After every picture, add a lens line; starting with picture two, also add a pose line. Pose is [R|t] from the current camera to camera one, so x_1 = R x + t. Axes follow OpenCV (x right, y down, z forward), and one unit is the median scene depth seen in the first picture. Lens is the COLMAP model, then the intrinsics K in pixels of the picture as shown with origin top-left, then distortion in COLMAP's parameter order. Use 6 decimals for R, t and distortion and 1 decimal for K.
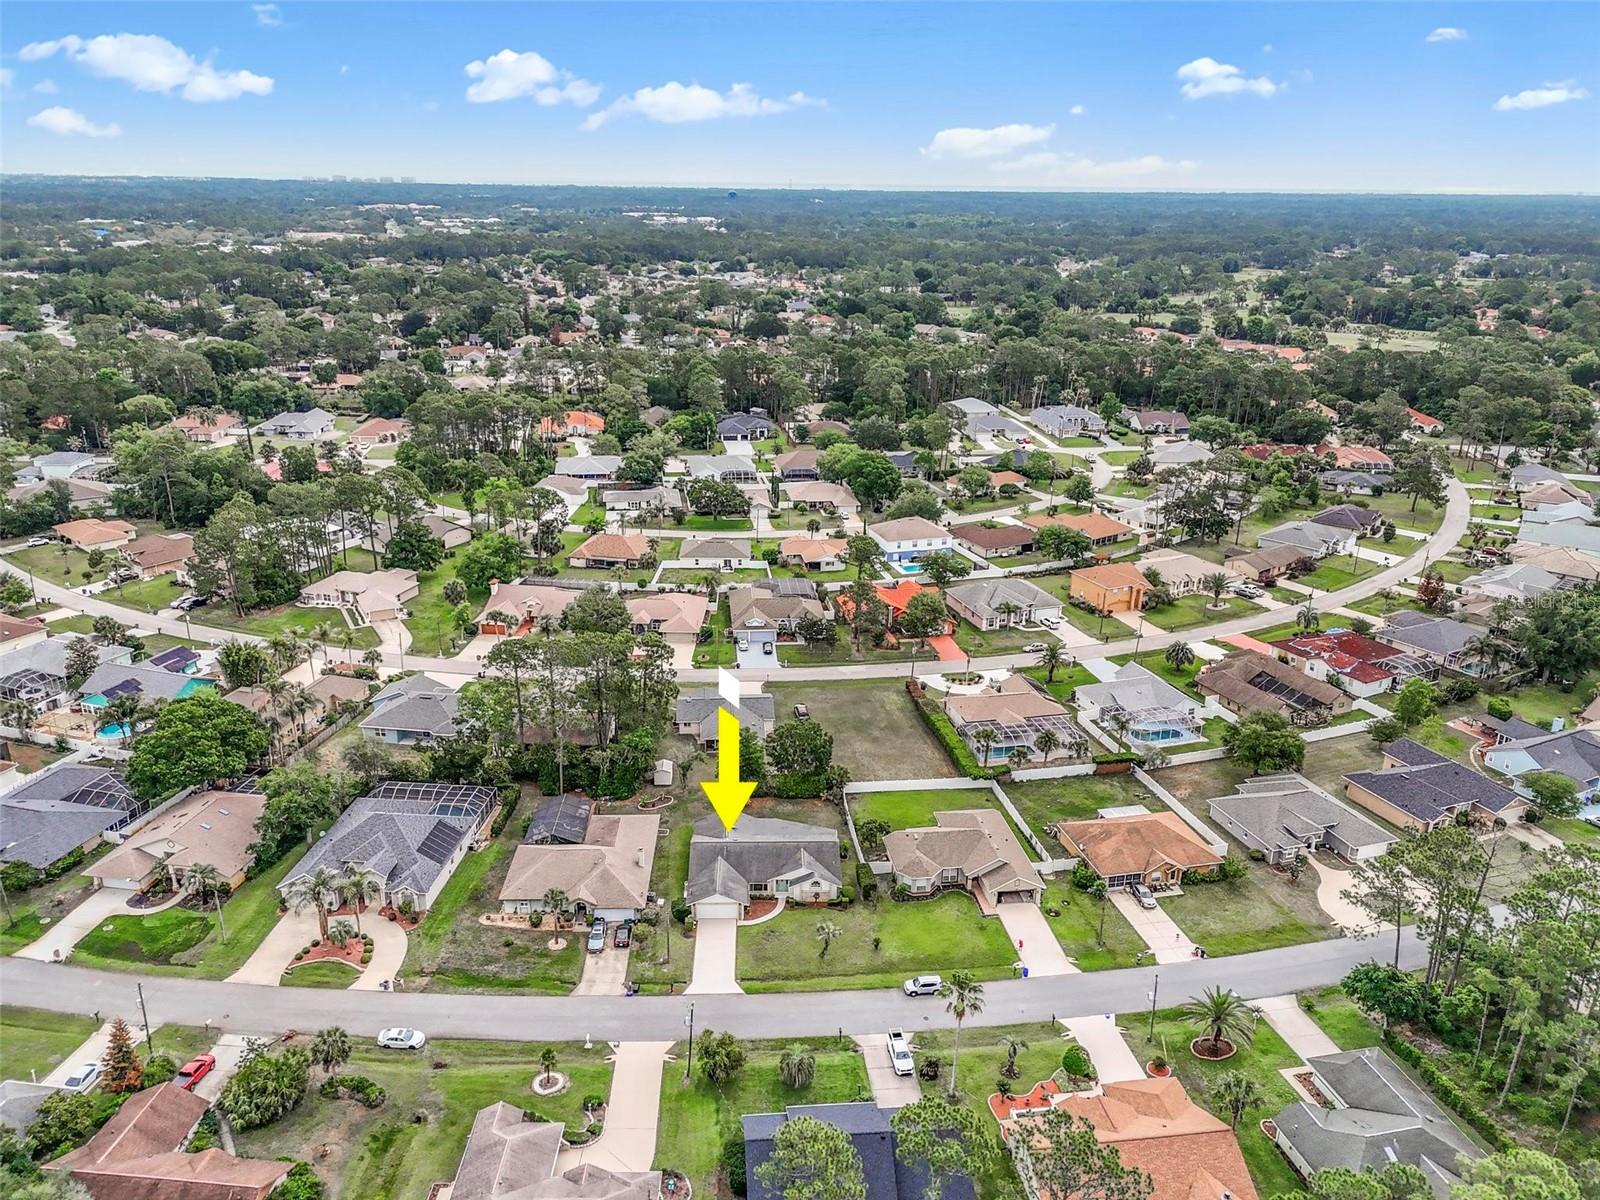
lens RADIAL K [[1135.3, 0, 800.0], [0, 1135.3, 600.0], [0, 0, 1]] dist [0.097493, -0.164127]
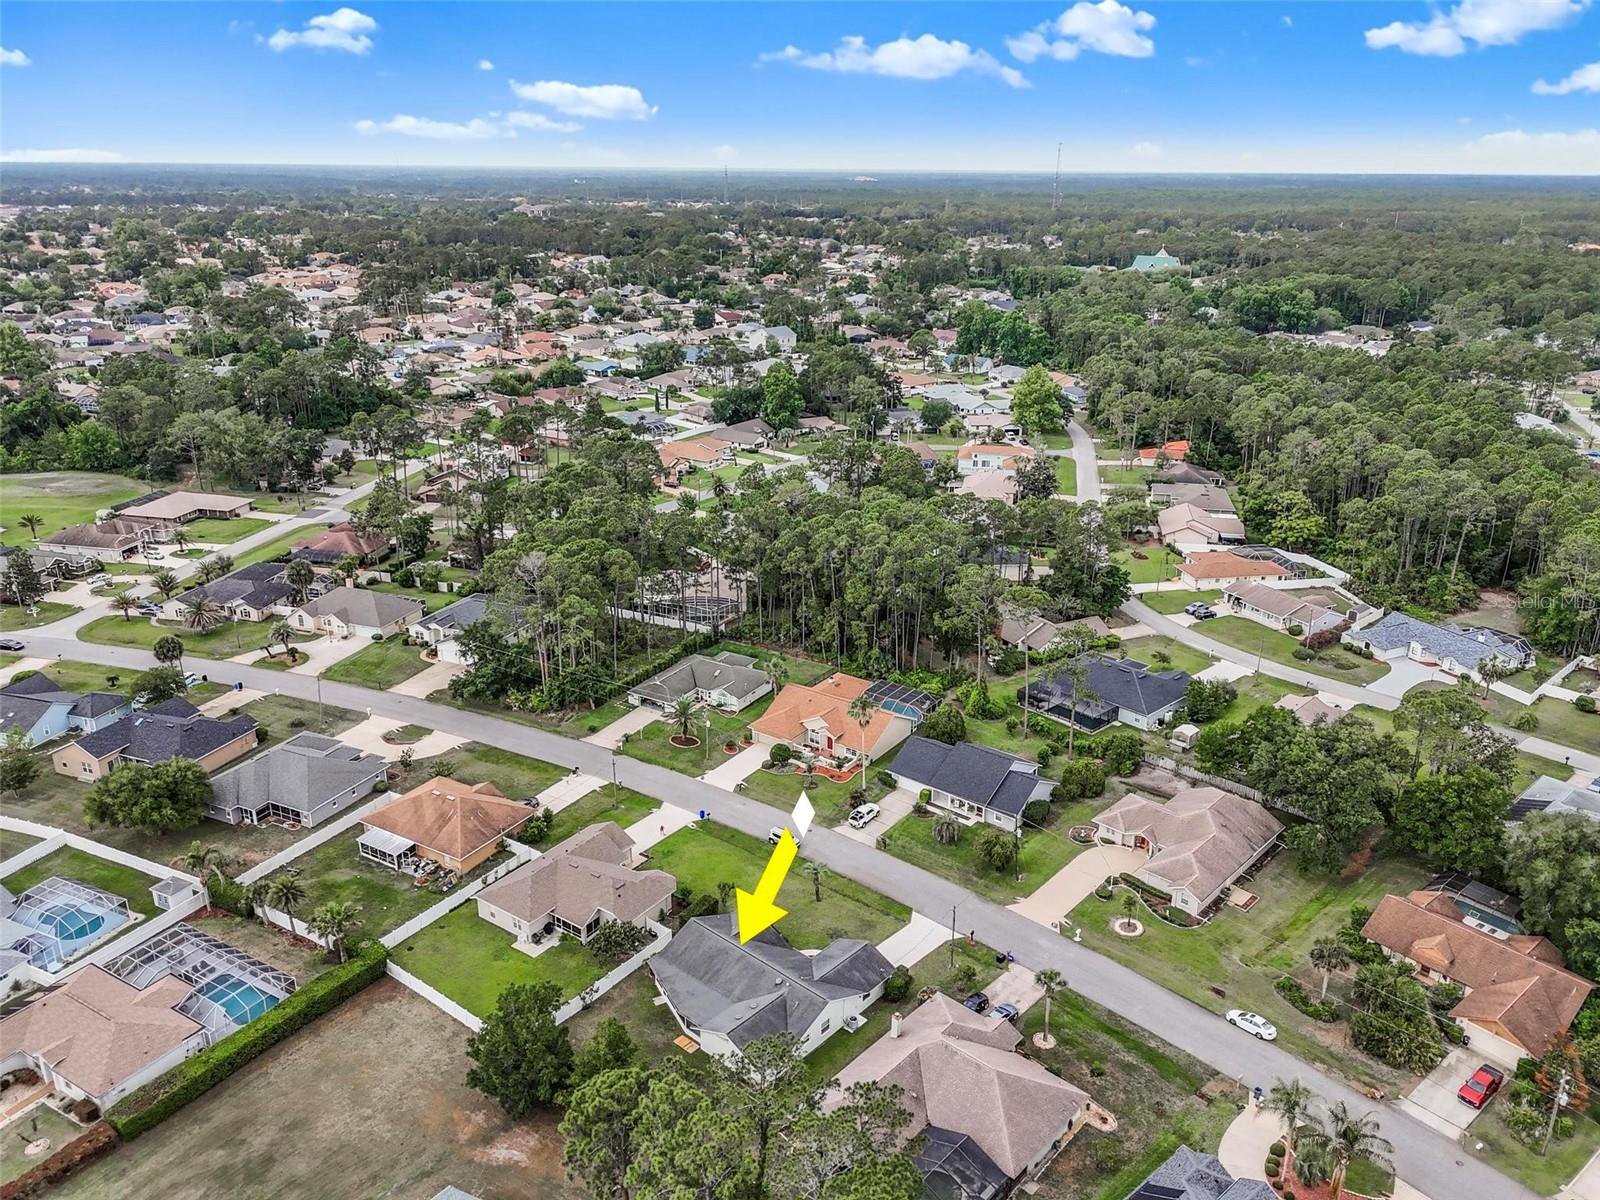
lens RADIAL K [[1135.3, 0, 800.0], [0, 1135.3, 600.0], [0, 0, 1]] dist [0.097493, -0.164127]
pose [[-0.683907, -0.272348, 0.676829, -0.512669], [0.233434, 0.797255, 0.556680, -0.401136], [-0.691216, 0.538713, -0.481673, 1.218972]]
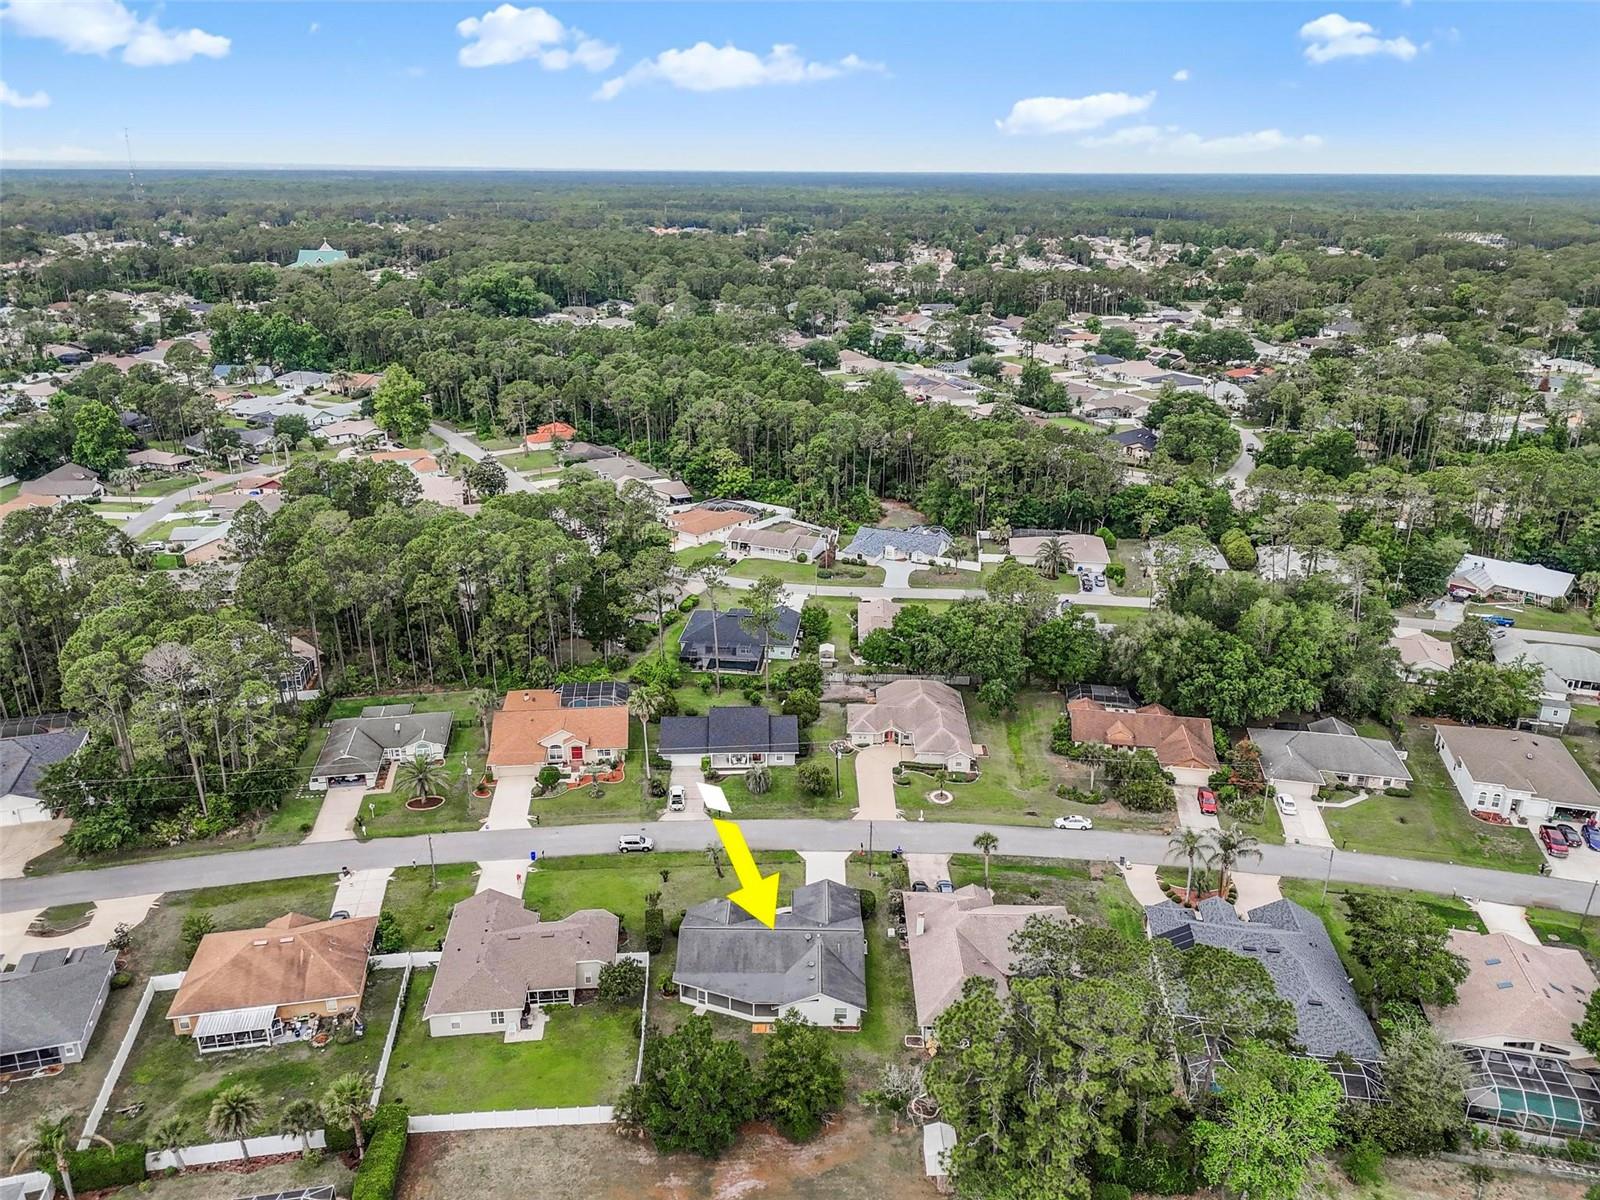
lens RADIAL K [[1138.2, 0, 800.0], [0, 1138.2, 600.0], [0, 0, 1]] dist [0.048497, -0.039180]
pose [[-0.994157, -0.058680, 0.090598, -0.121164], [0.014199, 0.760937, 0.648670, -0.484405], [-0.107003, 0.646166, -0.755658, 1.451105]]
